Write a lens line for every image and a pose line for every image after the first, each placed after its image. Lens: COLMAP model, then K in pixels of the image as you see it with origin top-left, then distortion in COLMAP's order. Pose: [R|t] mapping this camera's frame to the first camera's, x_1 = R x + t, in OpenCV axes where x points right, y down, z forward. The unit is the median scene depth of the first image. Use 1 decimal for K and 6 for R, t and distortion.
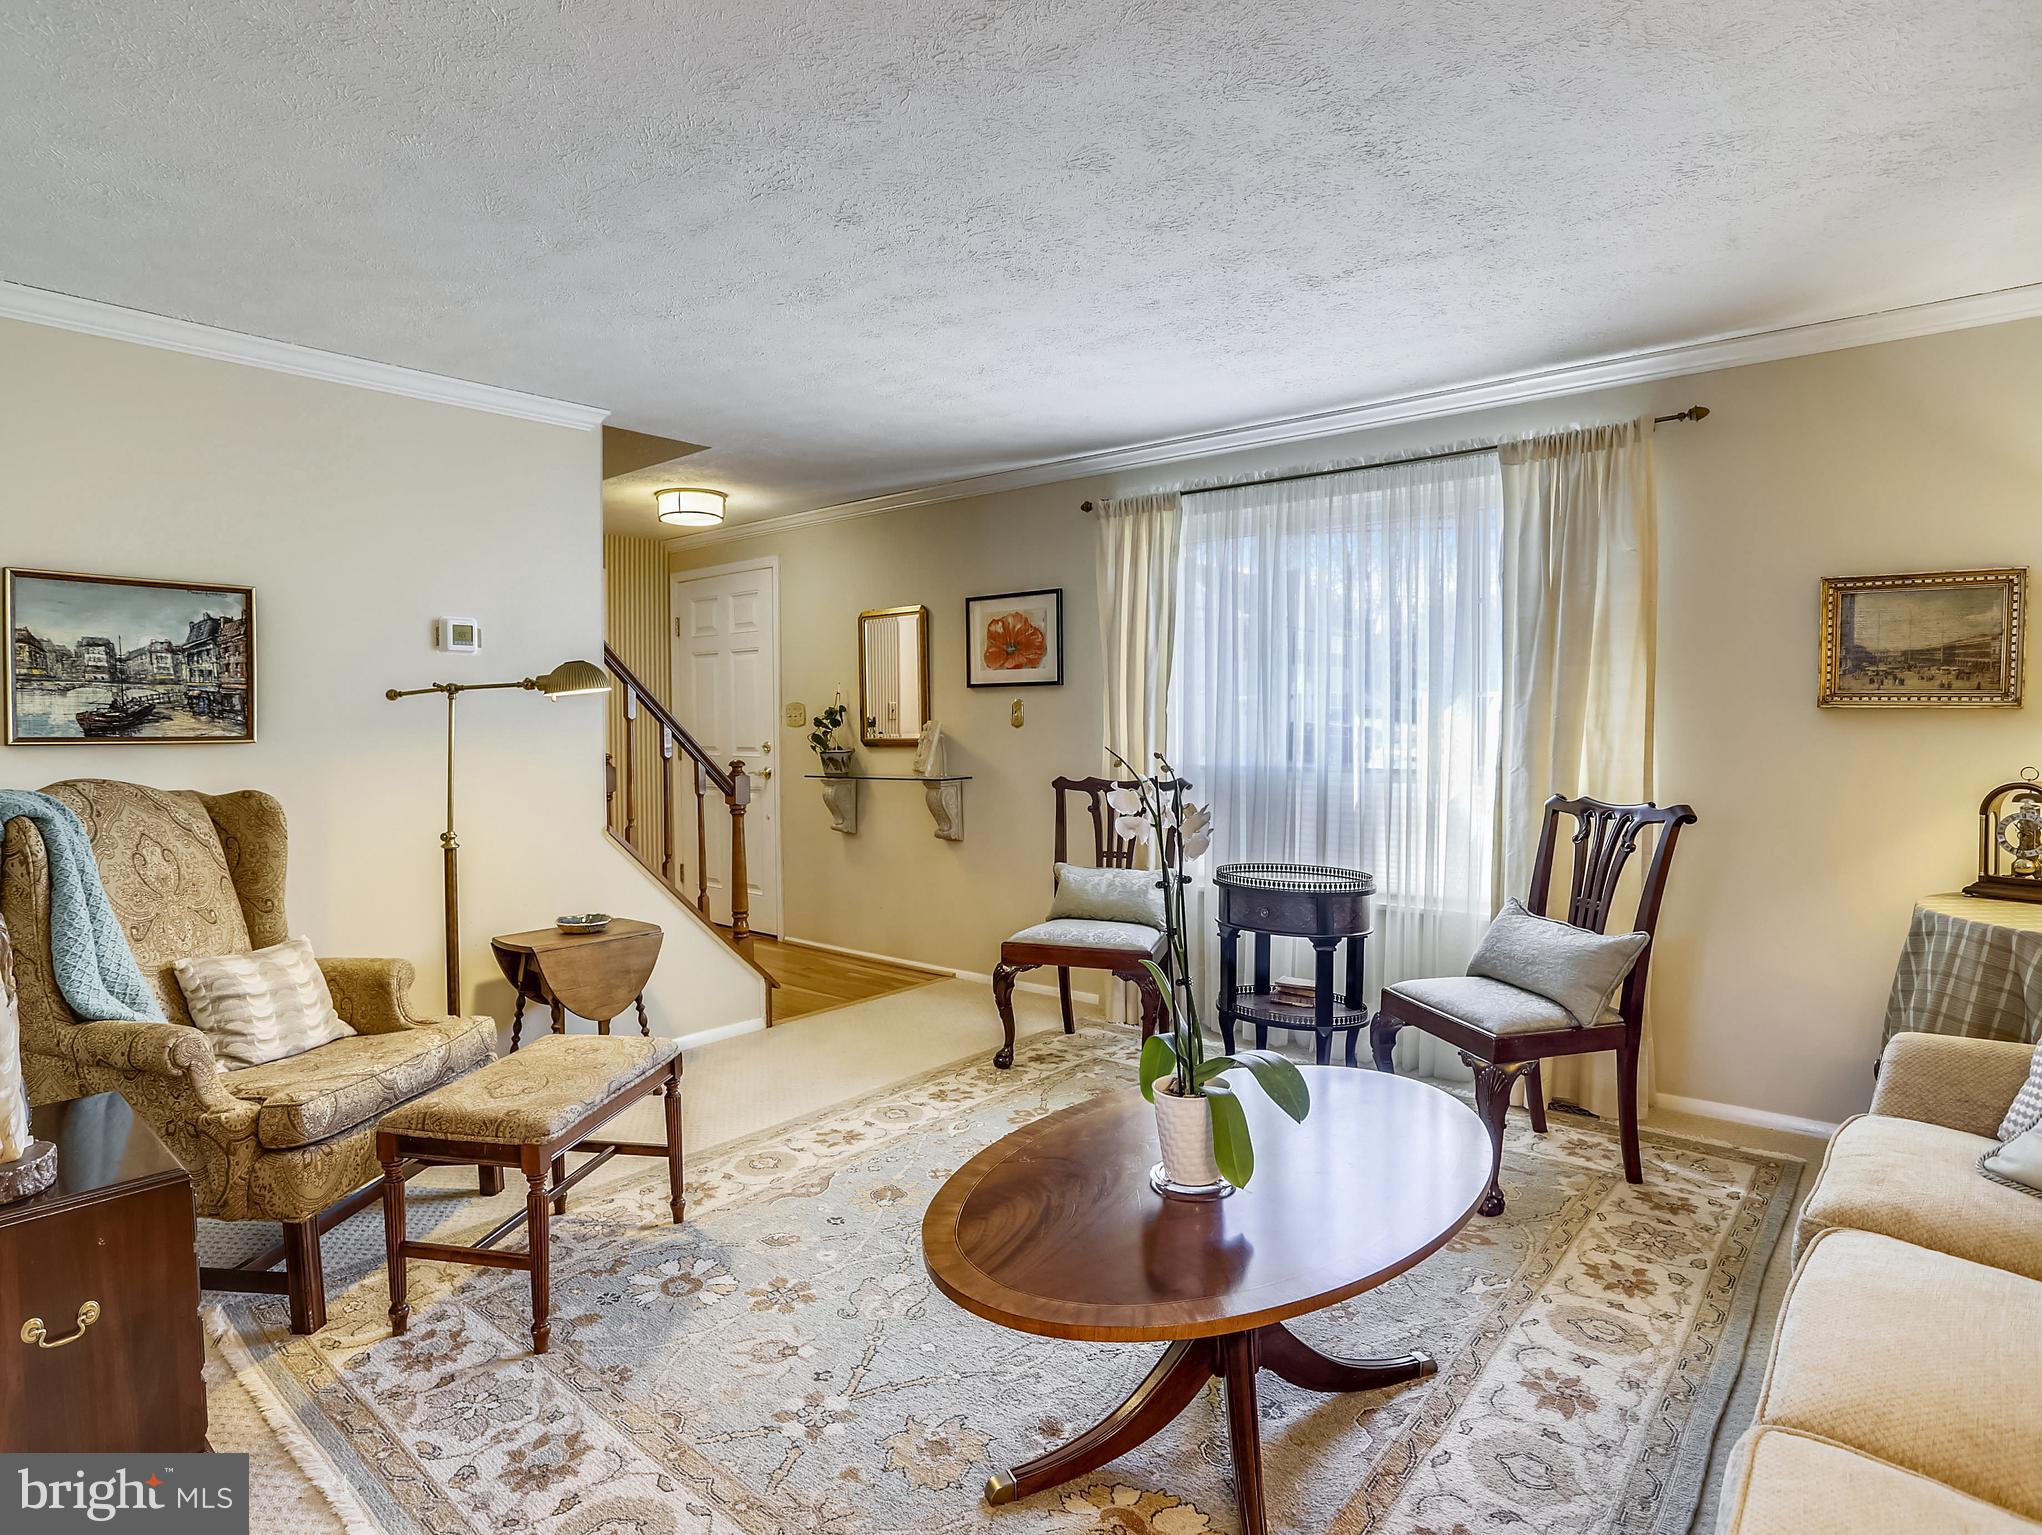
lens RADIAL K [[1151.2, 0, 1033.3], [0, 1151.2, 756.4], [0, 0, 1]] dist [-0.006801, -0.000942]
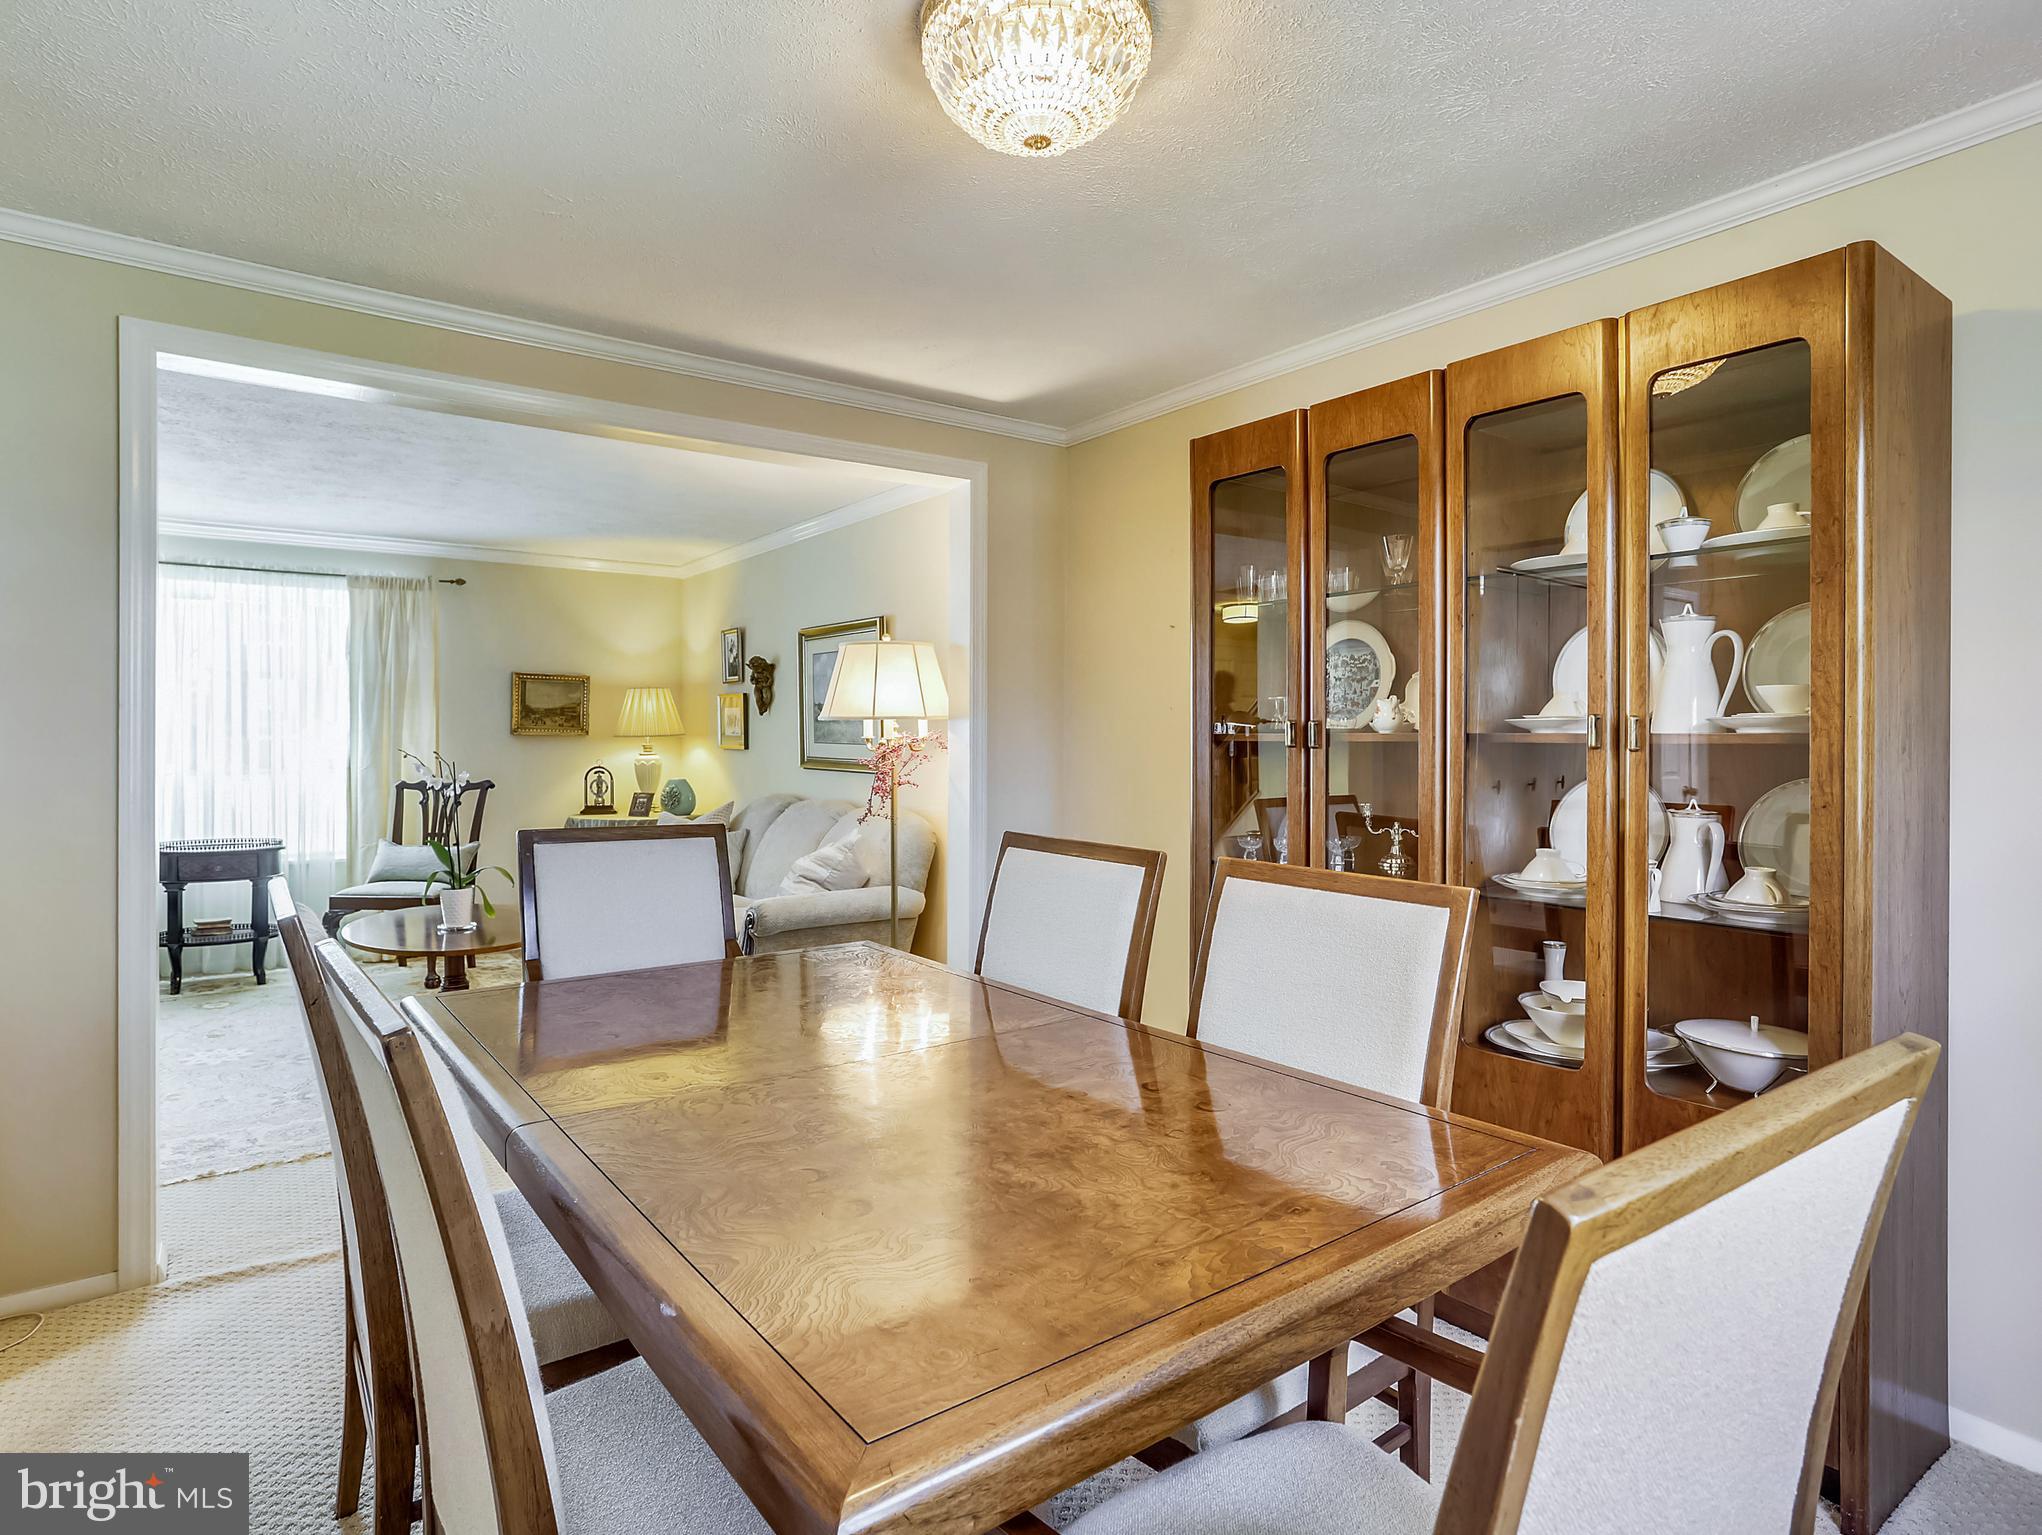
lens RADIAL K [[1151.2, 0, 1033.3], [0, 1151.2, 756.4], [0, 0, 1]] dist [-0.006801, -0.000942]
pose [[0.240039, -0.000699, 0.970763, -1.043245], [0.030798, 0.999502, -0.006896, 0.038775], [-0.970275, 0.031553, 0.239941, -0.387834]]
